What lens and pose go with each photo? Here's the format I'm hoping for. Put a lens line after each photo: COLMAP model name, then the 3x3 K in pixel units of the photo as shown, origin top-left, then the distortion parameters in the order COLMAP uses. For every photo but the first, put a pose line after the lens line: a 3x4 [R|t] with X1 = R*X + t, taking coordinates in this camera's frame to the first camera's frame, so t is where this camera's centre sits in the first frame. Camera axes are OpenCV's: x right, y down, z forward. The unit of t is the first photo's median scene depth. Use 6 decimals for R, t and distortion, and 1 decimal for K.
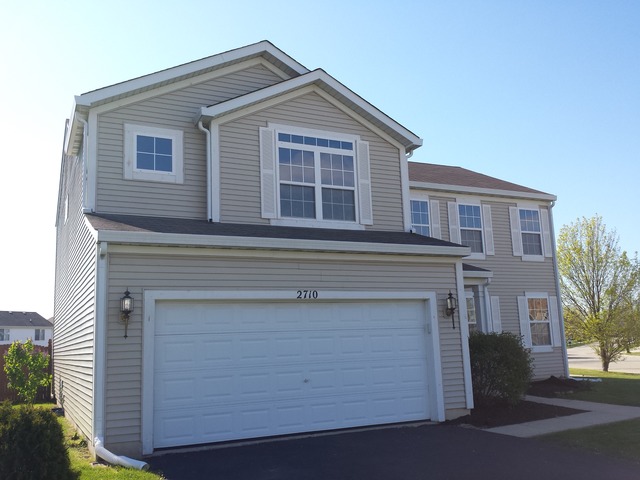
lens RADIAL K [[585.2, 0, 320.0], [0, 585.2, 240.0], [0, 0, 1]] dist [0.163051, -0.412011]
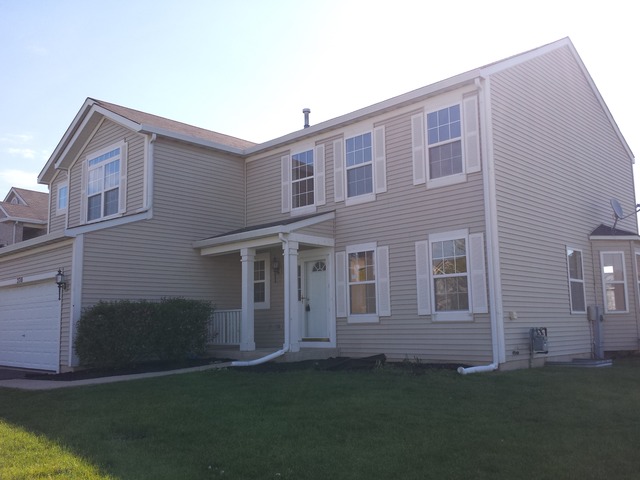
lens RADIAL K [[585.2, 0, 320.0], [0, 585.2, 240.0], [0, 0, 1]] dist [0.163051, -0.412011]
pose [[0.367139, -0.107679, -0.923912, 1.400649], [0.166902, 0.984782, -0.048451, 0.160325], [0.915070, -0.136415, 0.379524, 0.938998]]
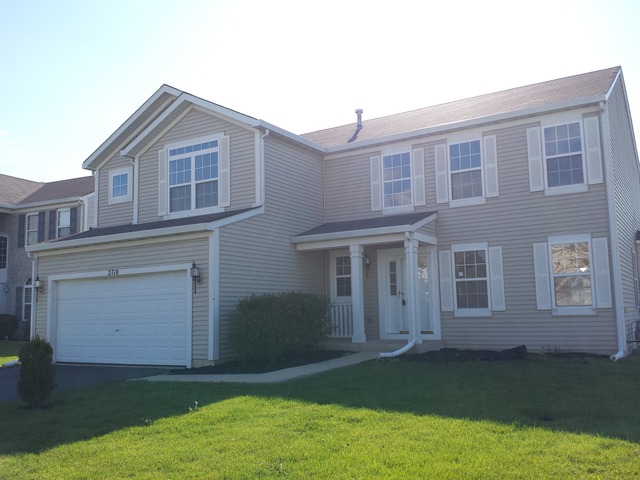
lens RADIAL K [[585.2, 0, 320.0], [0, 585.2, 240.0], [0, 0, 1]] dist [0.163051, -0.412011]
pose [[0.551036, -0.082756, -0.830368, 1.232212], [0.147000, 0.989136, -0.001028, 0.074156], [0.821432, -0.121498, 0.557214, 0.499669]]
